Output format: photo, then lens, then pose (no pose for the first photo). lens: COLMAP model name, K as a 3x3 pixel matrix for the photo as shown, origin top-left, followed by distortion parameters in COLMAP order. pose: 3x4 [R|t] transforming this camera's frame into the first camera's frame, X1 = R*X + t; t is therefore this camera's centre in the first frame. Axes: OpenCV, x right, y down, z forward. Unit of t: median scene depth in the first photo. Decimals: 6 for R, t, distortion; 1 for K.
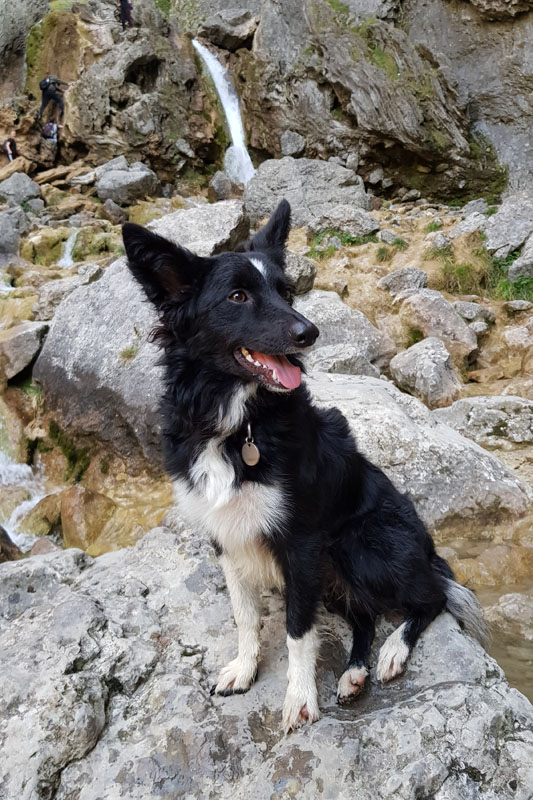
lens RADIAL K [[752.1, 0, 271.6], [0, 752.1, 423.3], [0, 0, 1]] dist [-0.004728, 0.000000]
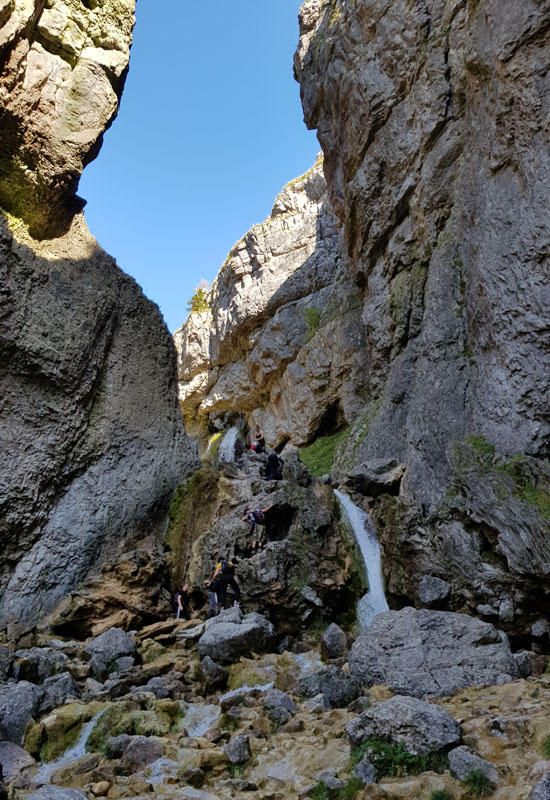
lens RADIAL K [[759.1, 0, 277.2], [0, 759.1, 479.6], [0, 0, 1]] dist [0.048314, 0.000000]
pose [[0.967914, -0.053565, -0.245506, 0.075086], [-0.069158, 0.882497, -0.465205, -0.069546], [0.241577, 0.467257, 0.850477, 0.167734]]
